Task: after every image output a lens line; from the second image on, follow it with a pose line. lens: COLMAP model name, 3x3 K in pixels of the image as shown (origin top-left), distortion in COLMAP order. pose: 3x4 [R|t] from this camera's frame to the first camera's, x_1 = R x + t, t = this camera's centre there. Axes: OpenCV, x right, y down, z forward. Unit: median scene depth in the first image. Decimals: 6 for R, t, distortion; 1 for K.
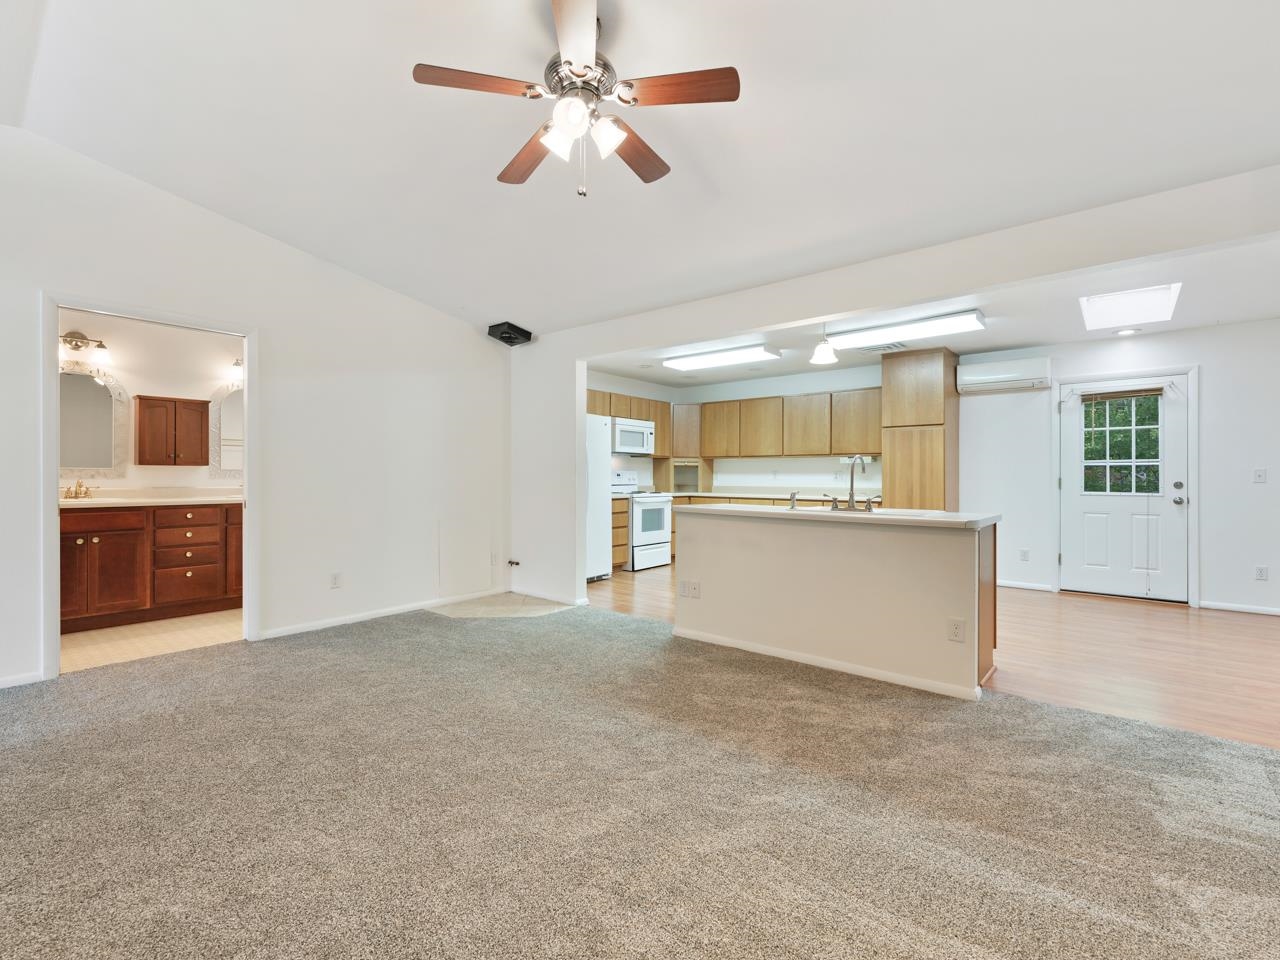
lens RADIAL K [[580.8, 0, 634.8], [0, 580.8, 470.6], [0, 0, 1]] dist [0.000542, 0.000019]
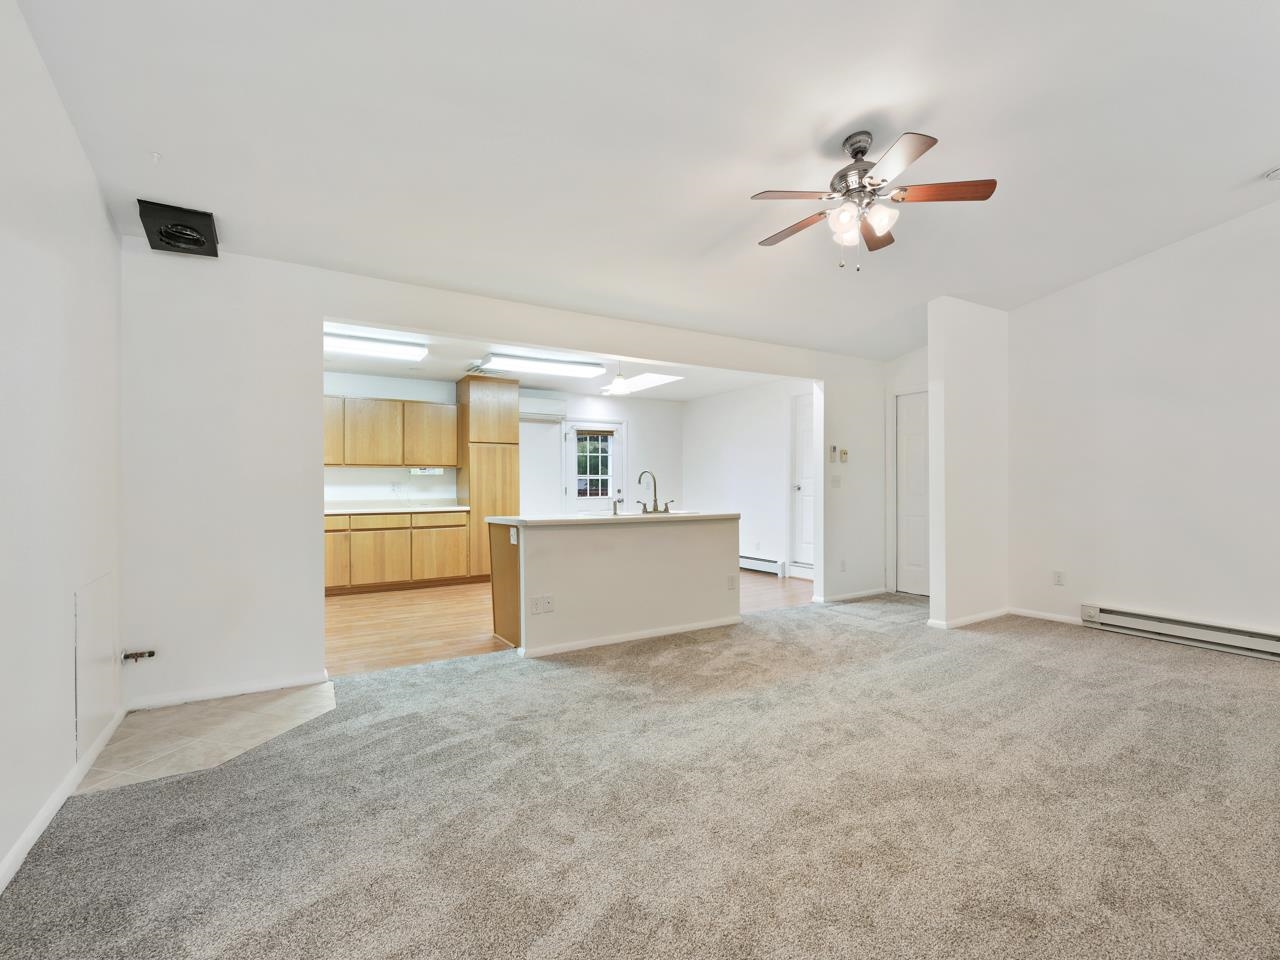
lens RADIAL K [[580.8, 0, 634.5], [0, 580.8, 488.1], [0, 0, 1]] dist [0.000542, 0.000019]
pose [[0.323500, -0.008426, 0.946191, -0.587699], [-0.000129, 0.999960, 0.008949, 0.002054], [-0.946228, -0.003017, 0.323486, 0.419404]]
